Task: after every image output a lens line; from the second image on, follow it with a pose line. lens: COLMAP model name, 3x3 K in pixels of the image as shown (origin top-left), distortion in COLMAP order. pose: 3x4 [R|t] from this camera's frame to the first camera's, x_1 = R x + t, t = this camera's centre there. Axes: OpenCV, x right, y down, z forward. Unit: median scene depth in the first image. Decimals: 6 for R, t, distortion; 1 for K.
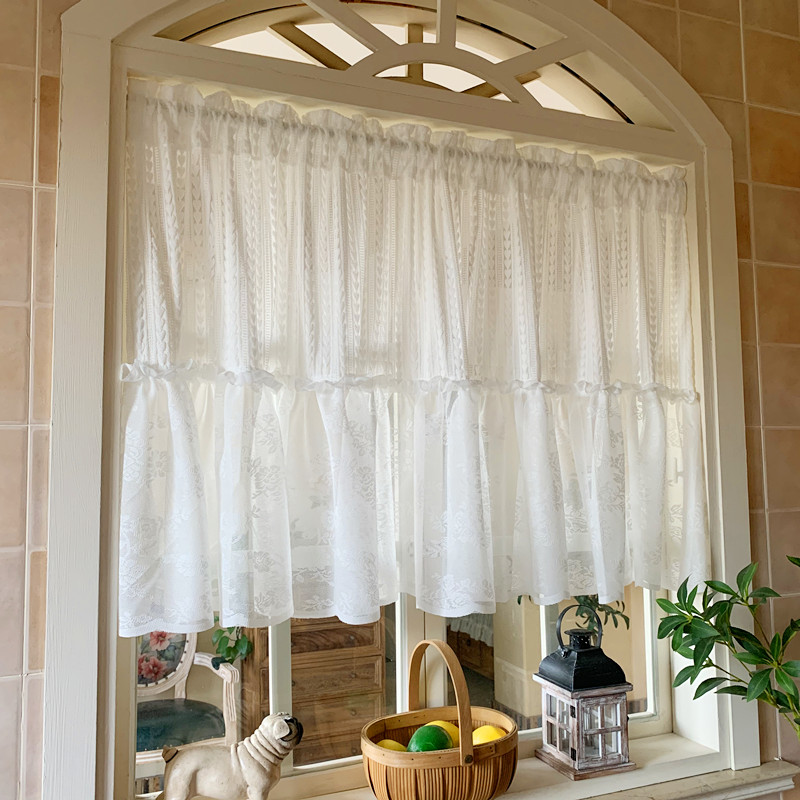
lens RADIAL K [[817.5, 0, 396.4], [0, 817.5, 382.4], [0, 0, 1]] dist [0.014211, 0.014632]
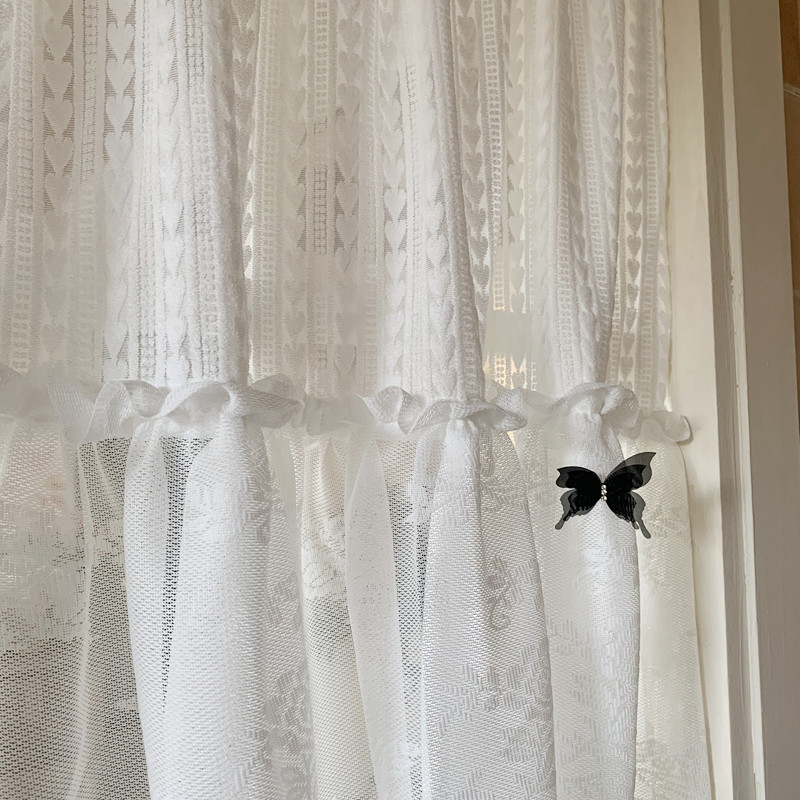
lens RADIAL K [[811.9, 0, 404.1], [0, 811.9, 375.7], [0, 0, 1]] dist [0.007425, 0.002706]
pose [[0.968025, 0.018025, 0.250205, 0.158457], [-0.019097, 0.999816, 0.001858, -0.006512], [-0.250125, -0.006577, 0.968191, 0.721179]]
